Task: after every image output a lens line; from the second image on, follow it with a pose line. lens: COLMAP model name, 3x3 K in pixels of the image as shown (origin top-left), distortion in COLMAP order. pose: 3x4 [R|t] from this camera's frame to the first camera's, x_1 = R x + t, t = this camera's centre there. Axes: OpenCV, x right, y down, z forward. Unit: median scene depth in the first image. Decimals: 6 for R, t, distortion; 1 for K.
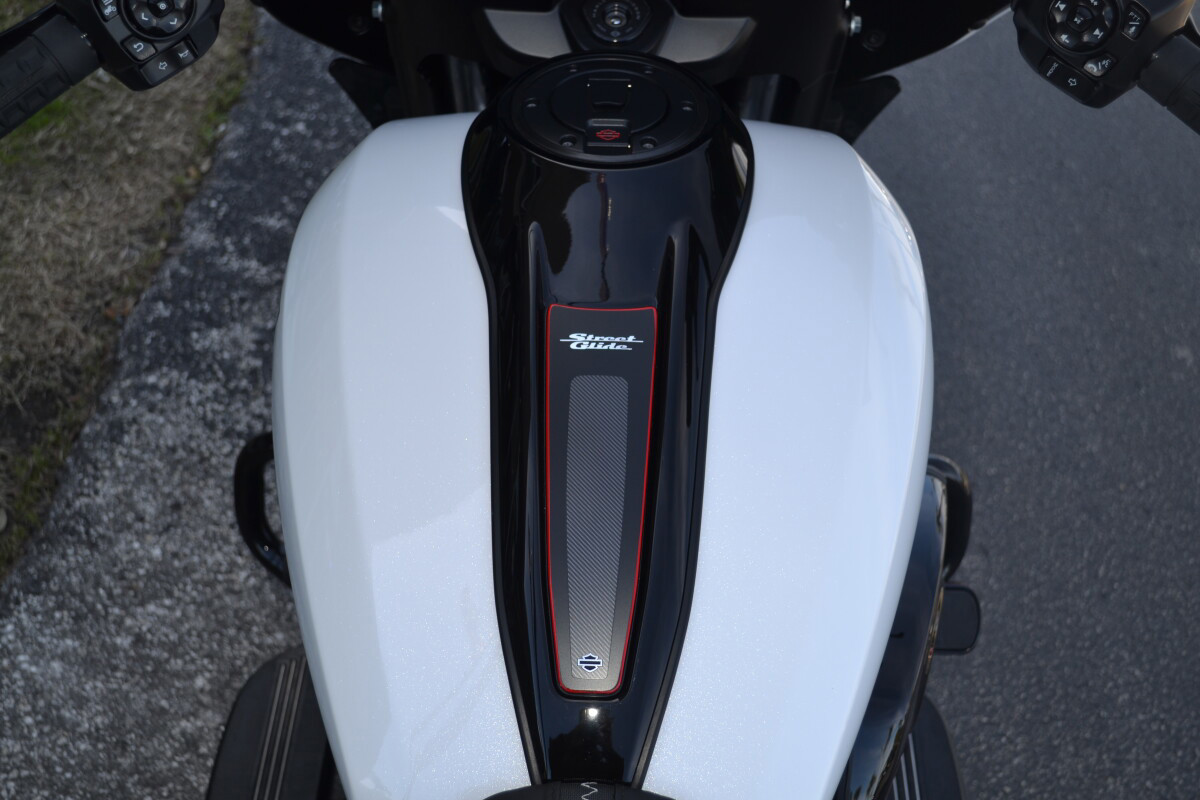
lens RADIAL K [[1483.4, 0, 600.8], [0, 1483.4, 400.5], [0, 0, 1]] dist [-0.041251, 0.000000]
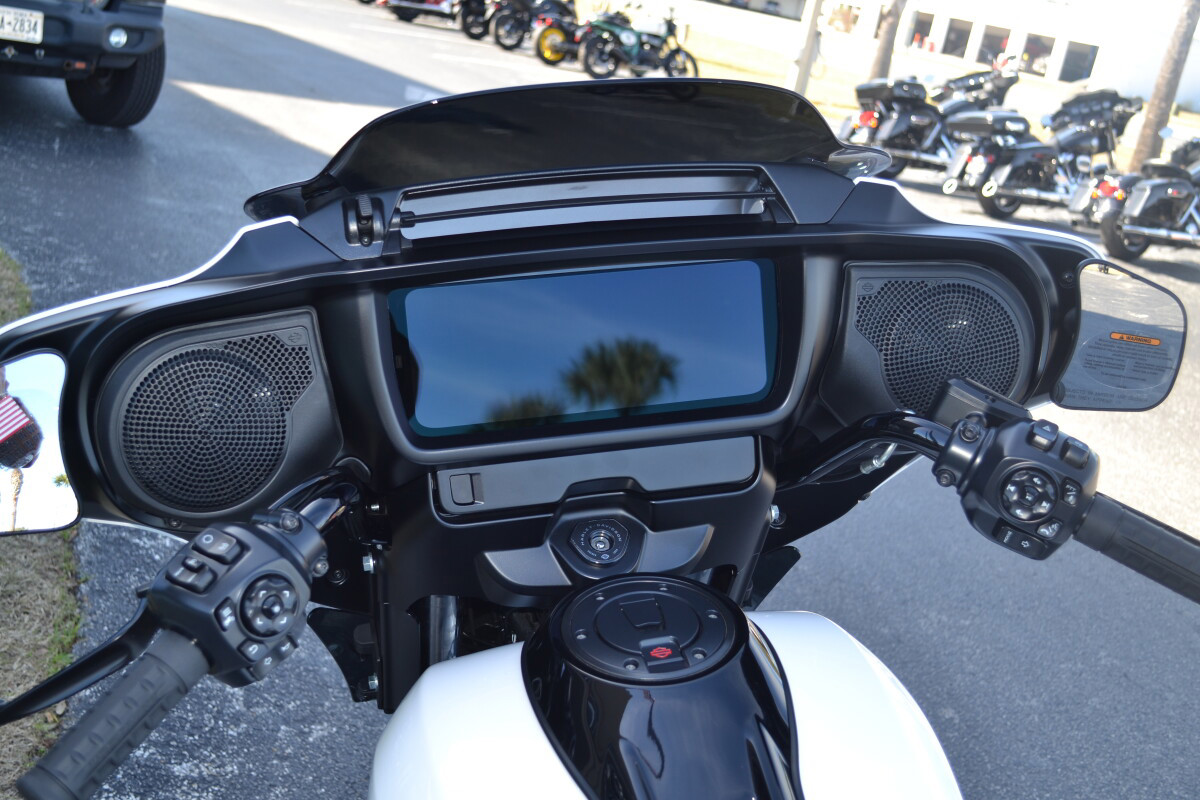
lens RADIAL K [[1352.0, 0, 596.8], [0, 1352.0, 397.9], [0, 0, 1]] dist [-0.057734, 0.000000]
pose [[0.963497, -0.129962, 0.234058, -0.260375], [0.194108, 0.941229, -0.276422, -0.086993], [-0.184378, 0.311765, 0.932098, -0.016225]]
